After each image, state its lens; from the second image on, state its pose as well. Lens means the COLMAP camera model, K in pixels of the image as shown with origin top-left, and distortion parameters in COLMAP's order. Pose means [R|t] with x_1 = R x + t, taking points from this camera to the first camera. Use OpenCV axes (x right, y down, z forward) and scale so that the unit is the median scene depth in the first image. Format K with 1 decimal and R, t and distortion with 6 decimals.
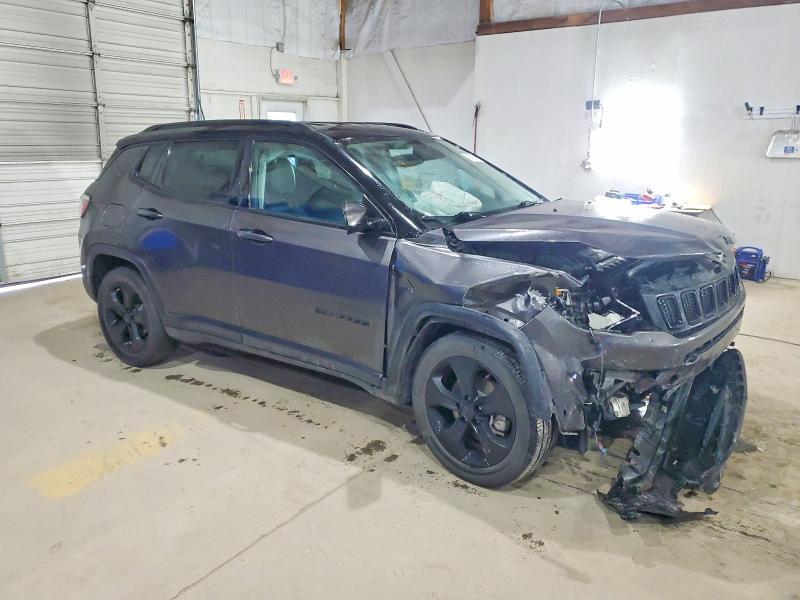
lens RADIAL K [[610.7, 0, 399.1], [0, 610.7, 298.8], [0, 0, 1]] dist [-0.004425, 0.009508]
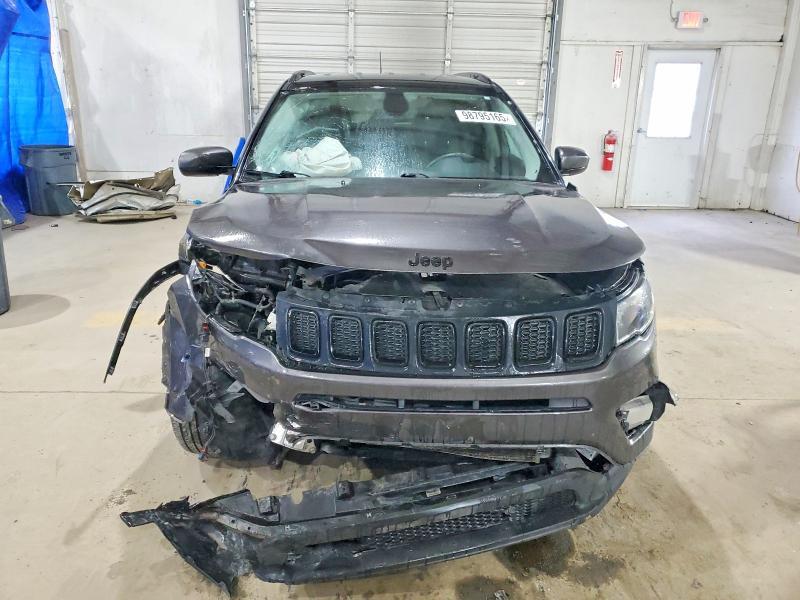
lens RADIAL K [[610.7, 0, 400.5], [0, 610.7, 299.2], [0, 0, 1]] dist [-0.004425, 0.009508]
pose [[0.610172, 0.268651, -0.745330, 0.364366], [-0.217324, 0.961424, 0.168627, -0.058916], [0.761879, 0.059087, 0.645018, 0.213146]]
